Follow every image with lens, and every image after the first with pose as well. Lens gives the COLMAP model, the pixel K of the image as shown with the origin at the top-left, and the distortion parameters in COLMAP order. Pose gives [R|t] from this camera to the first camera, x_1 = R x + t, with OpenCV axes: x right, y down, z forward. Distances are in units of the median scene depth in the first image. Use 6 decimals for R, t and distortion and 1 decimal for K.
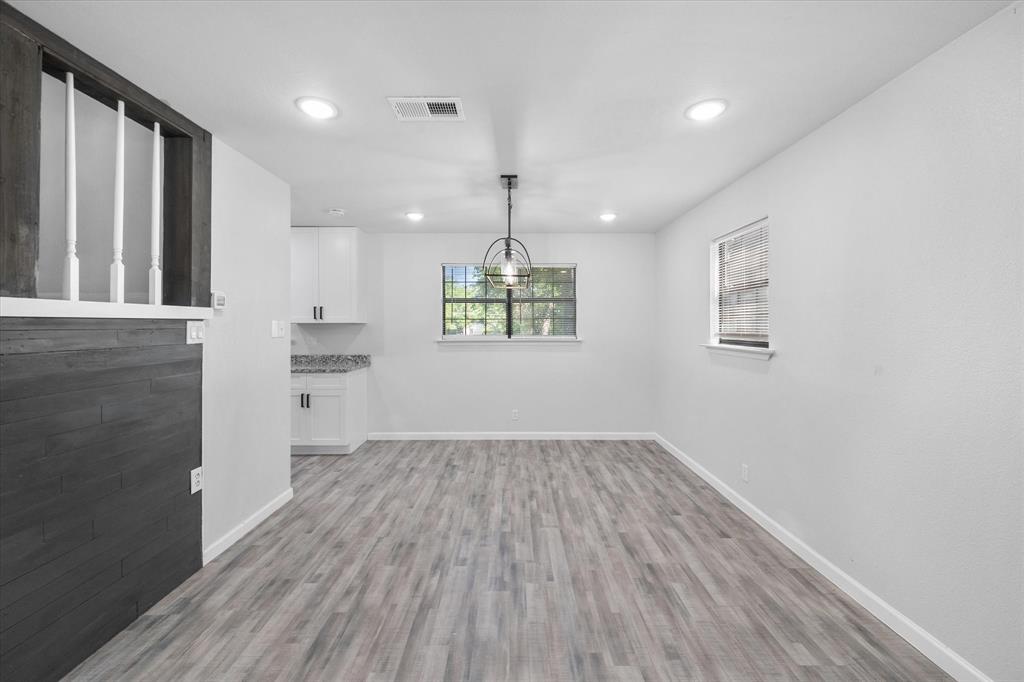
lens RADIAL K [[407.8, 0, 511.2], [0, 407.8, 331.0], [0, 0, 1]] dist [-0.001454, 0.000409]
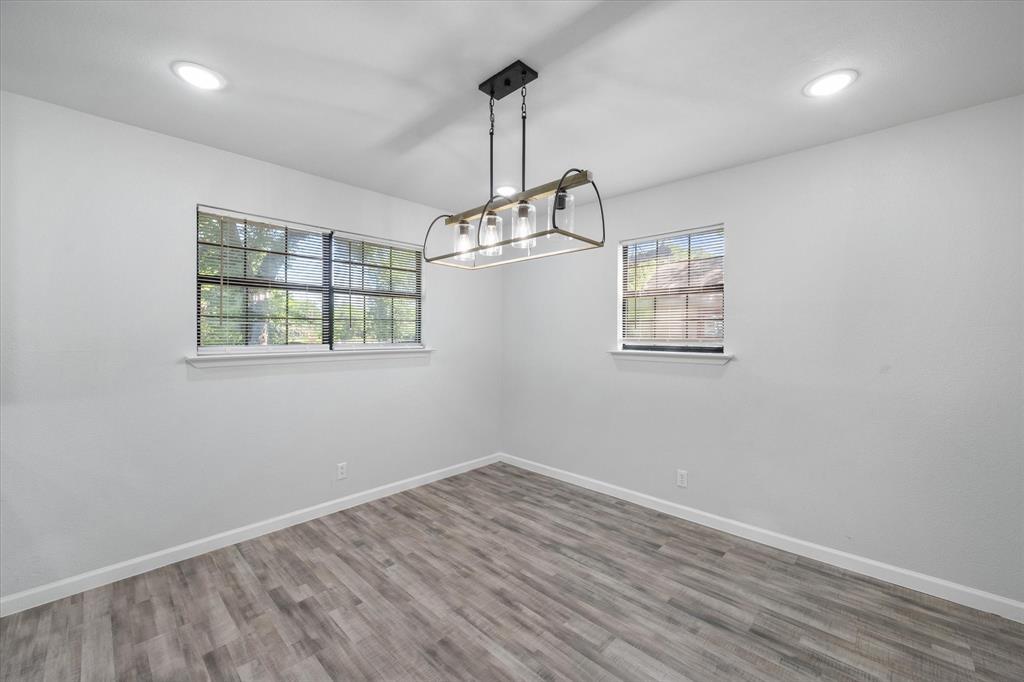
lens RADIAL K [[407.8, 0, 512.5], [0, 407.8, 336.5], [0, 0, 1]] dist [-0.001454, 0.000409]
pose [[0.692635, -0.004494, 0.721274, -0.371744], [0.005716, 0.999983, 0.000742, -0.001968], [-0.721265, 0.003609, 0.692650, 0.527084]]
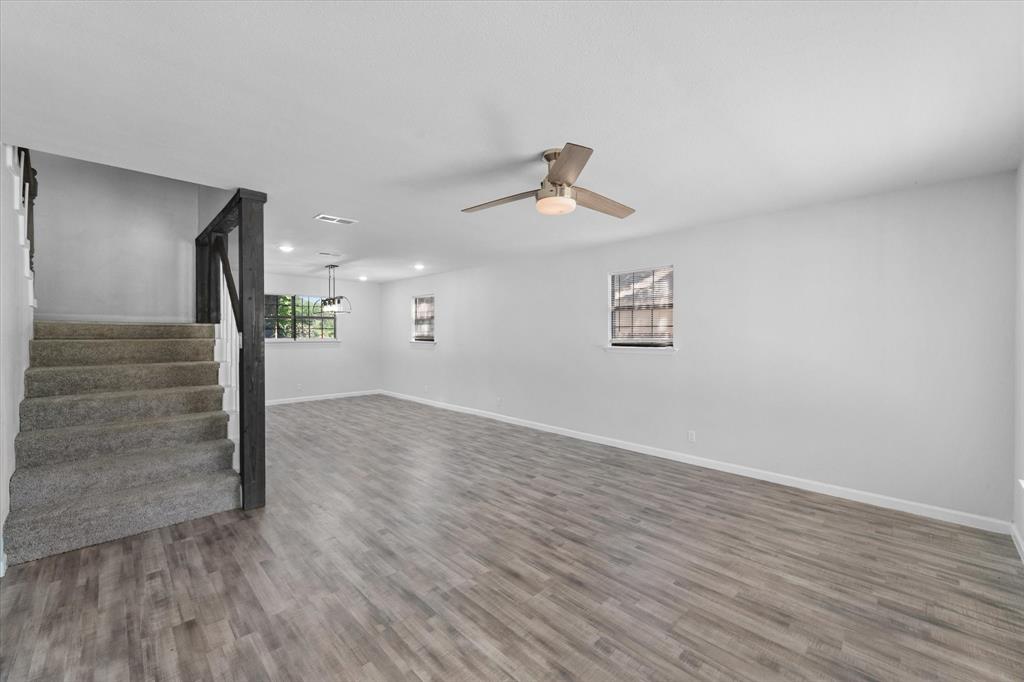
lens RADIAL K [[407.8, 0, 510.5], [0, 407.8, 333.1], [0, 0, 1]] dist [-0.001454, 0.000409]
pose [[0.710285, 0.003559, 0.703905, -1.277764], [0.002837, 0.999965, -0.007920, 0.014805], [-0.703909, 0.007622, 0.710250, -1.809259]]
